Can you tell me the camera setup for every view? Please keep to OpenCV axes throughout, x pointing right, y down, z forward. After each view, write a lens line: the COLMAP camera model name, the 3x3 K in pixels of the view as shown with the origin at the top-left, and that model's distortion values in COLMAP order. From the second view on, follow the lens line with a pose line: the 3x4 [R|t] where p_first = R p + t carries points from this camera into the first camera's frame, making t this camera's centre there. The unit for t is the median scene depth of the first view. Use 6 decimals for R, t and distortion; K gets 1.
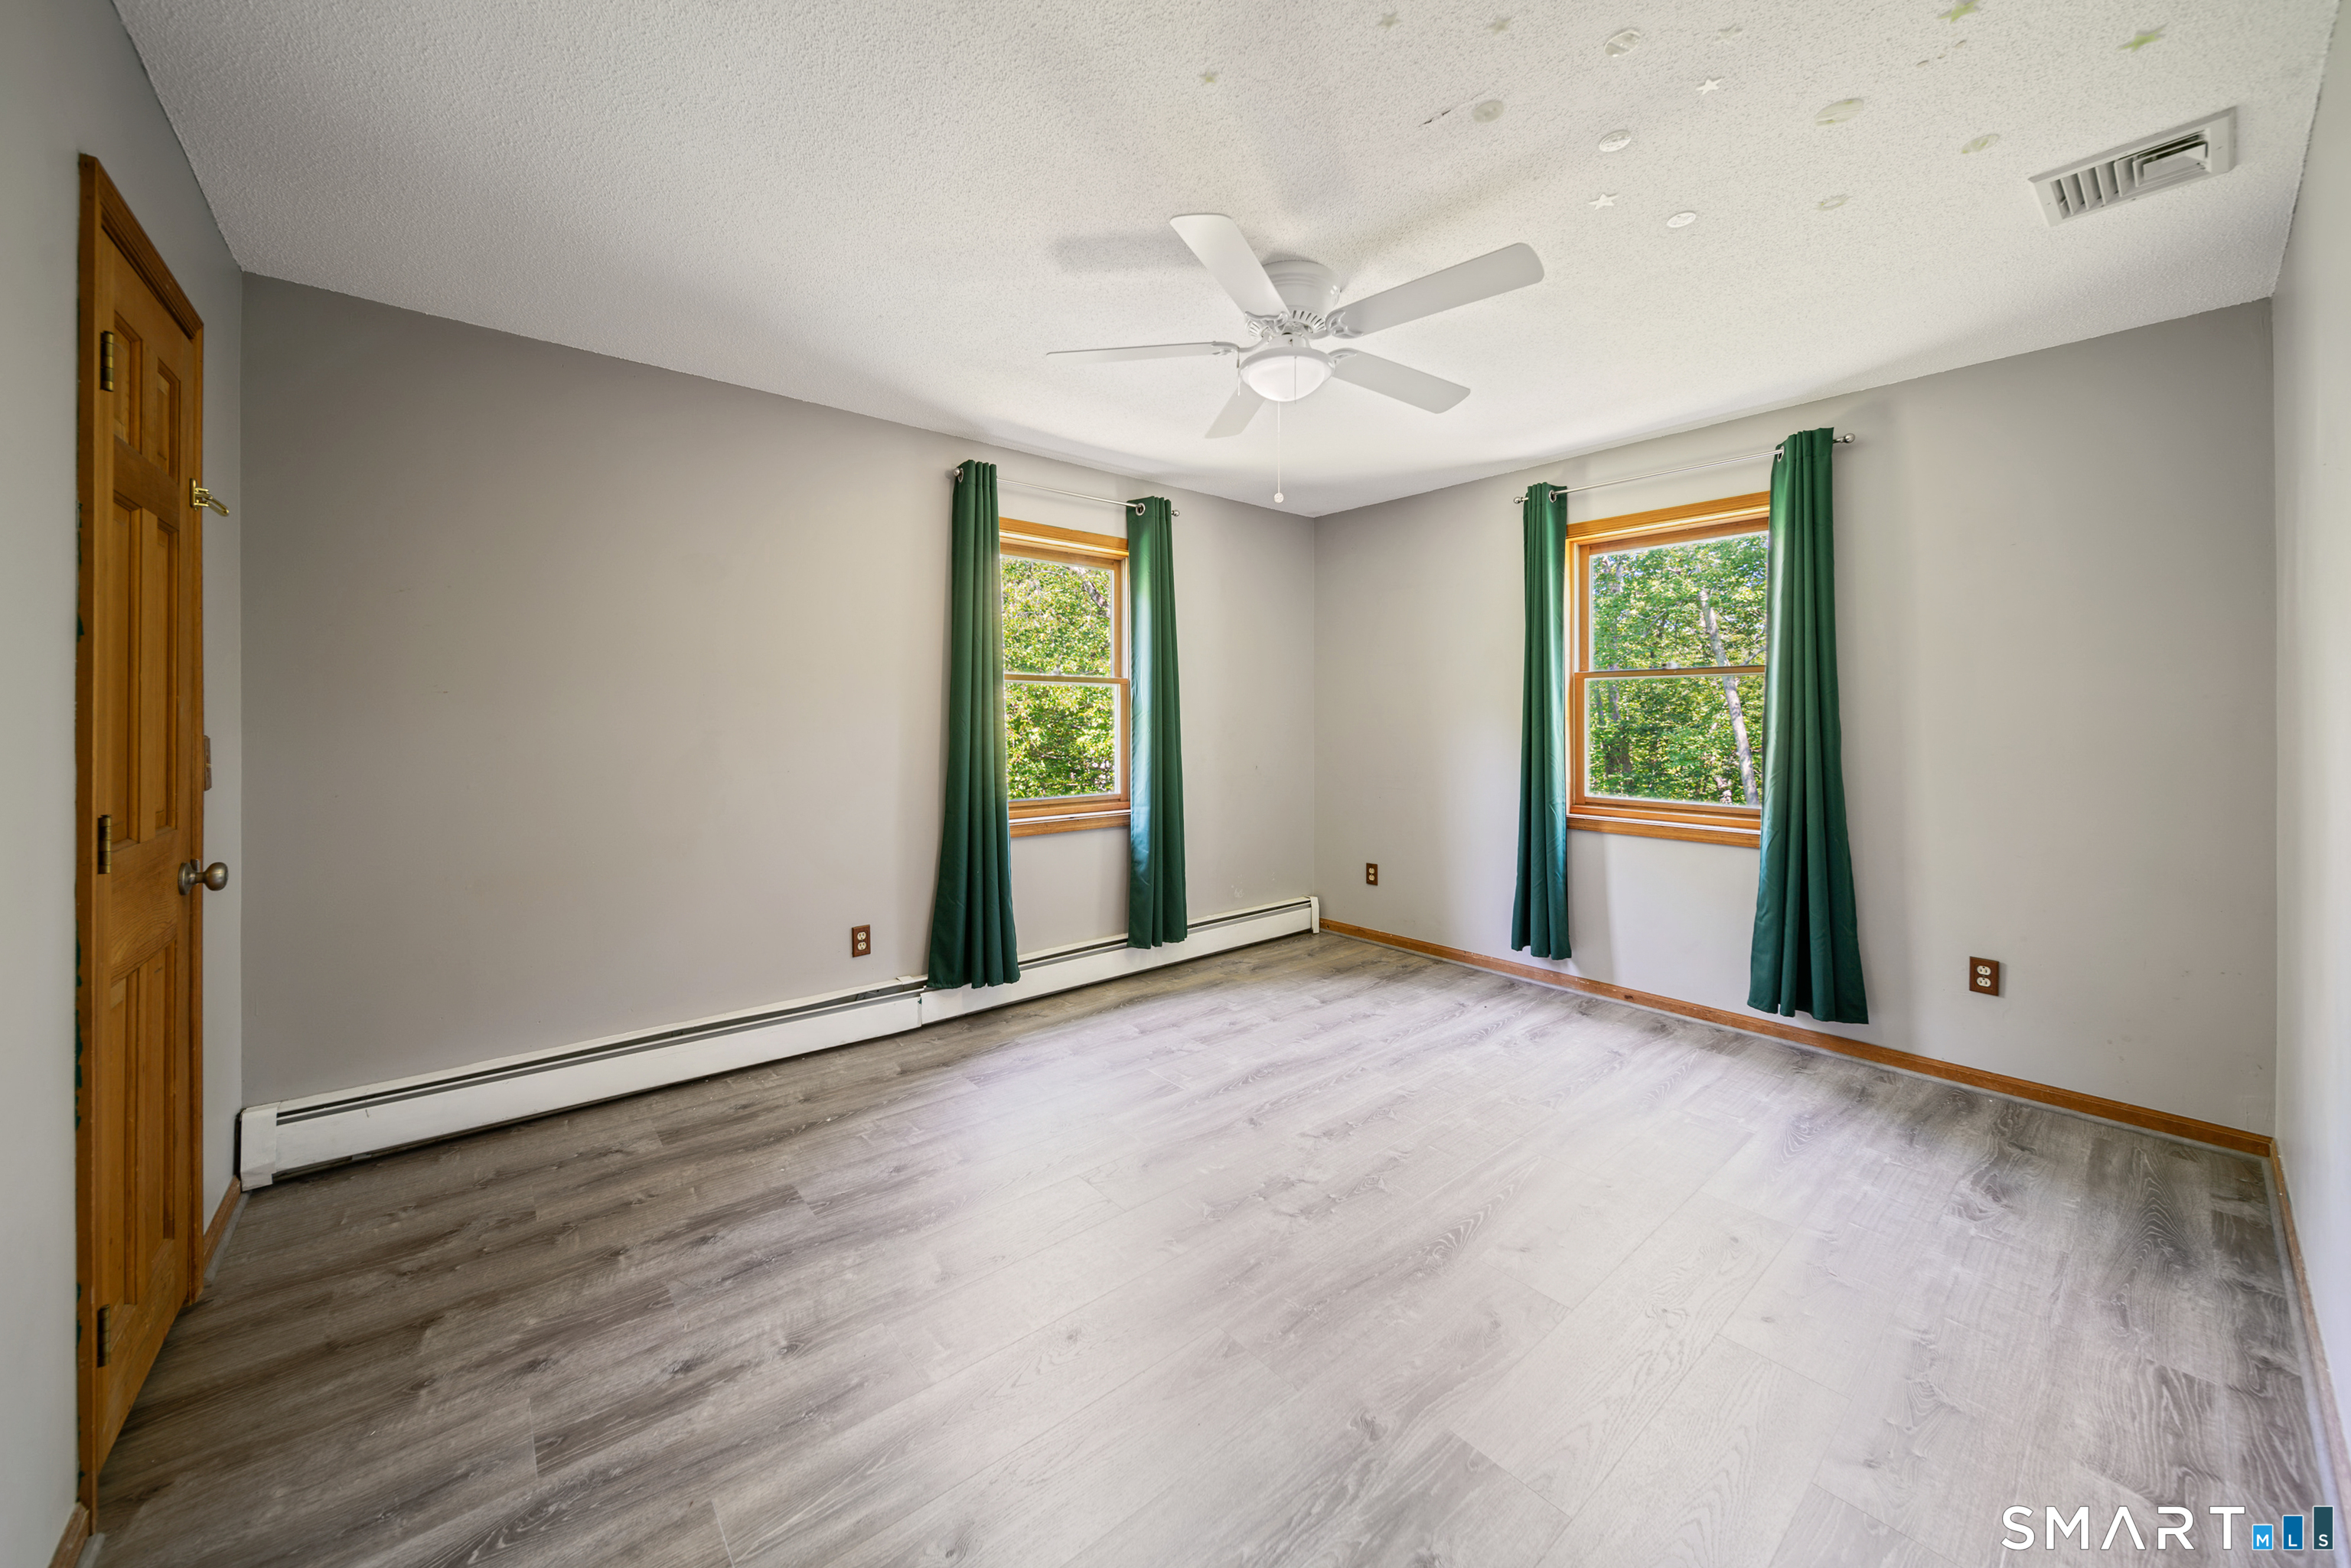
lens RADIAL K [[834.9, 0, 1157.4], [0, 834.9, 723.6], [0, 0, 1]] dist [-0.000645, -0.000735]
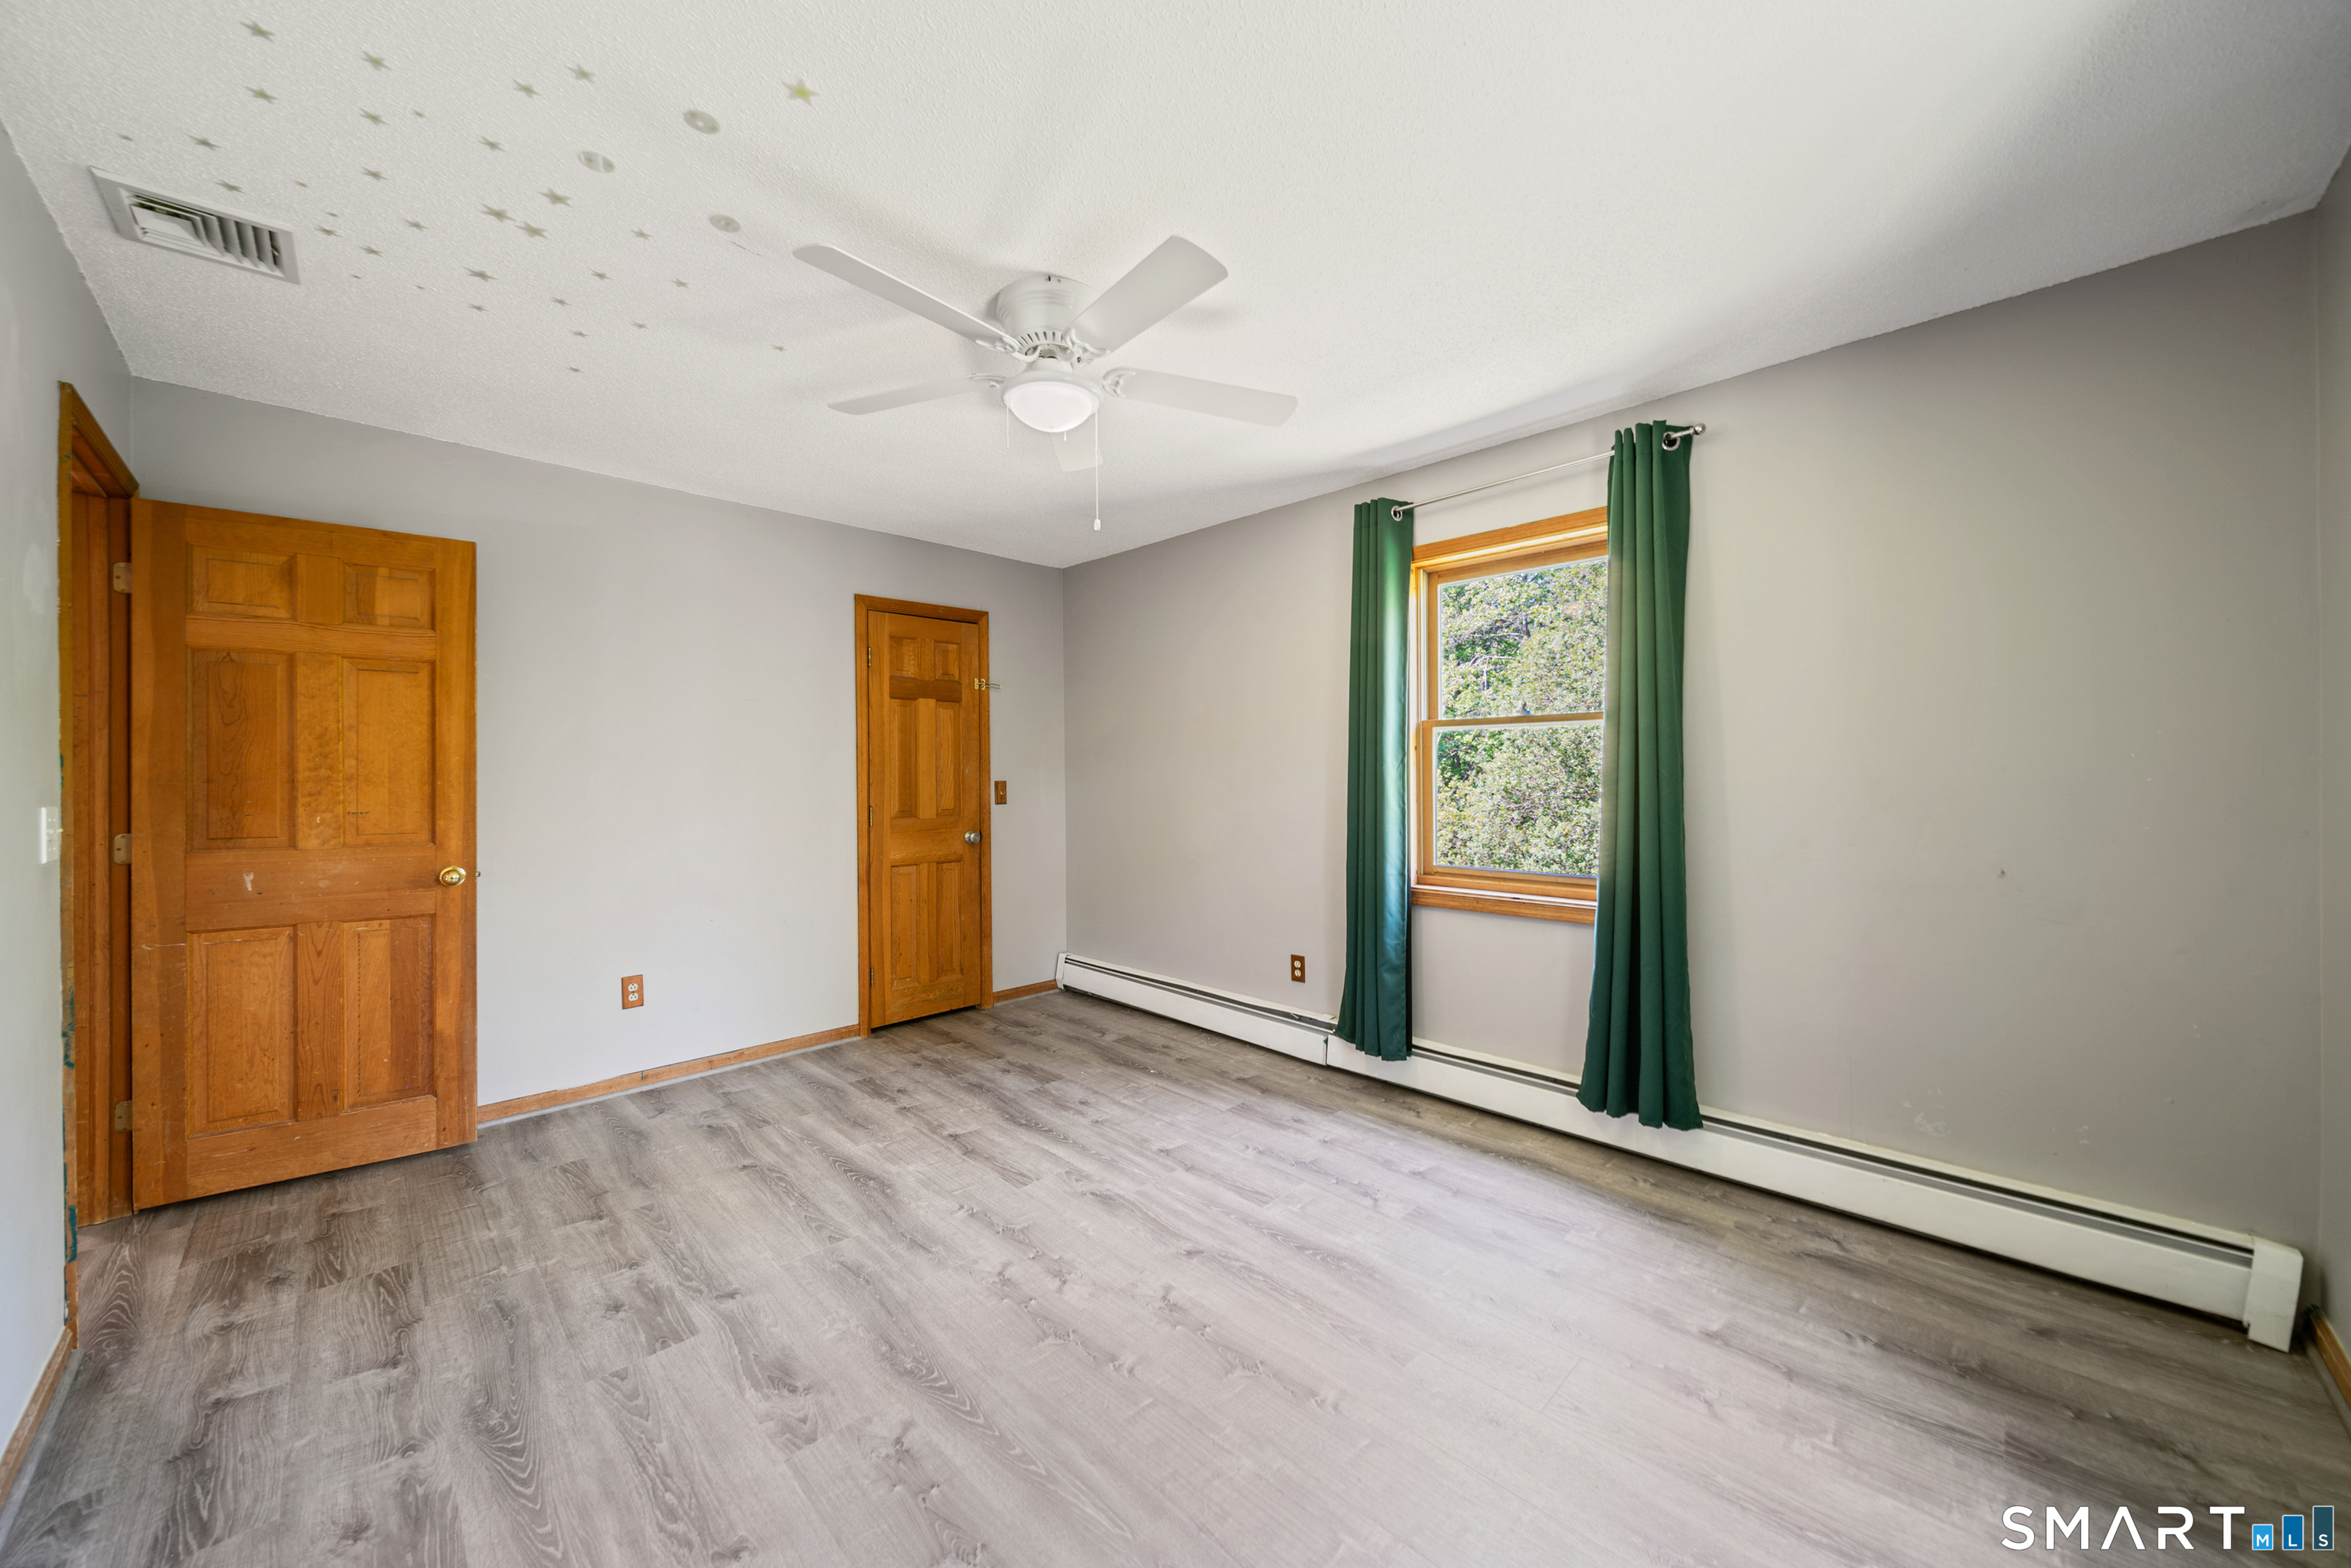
lens RADIAL K [[834.9, 0, 1158.5], [0, 834.9, 785.9], [0, 0, 1]] dist [-0.000645, -0.000735]
pose [[0.092697, 0.012928, -0.995610, 0.921584], [-0.000513, 0.999916, 0.012936, -0.000567], [0.995694, -0.000688, 0.092695, 0.874000]]
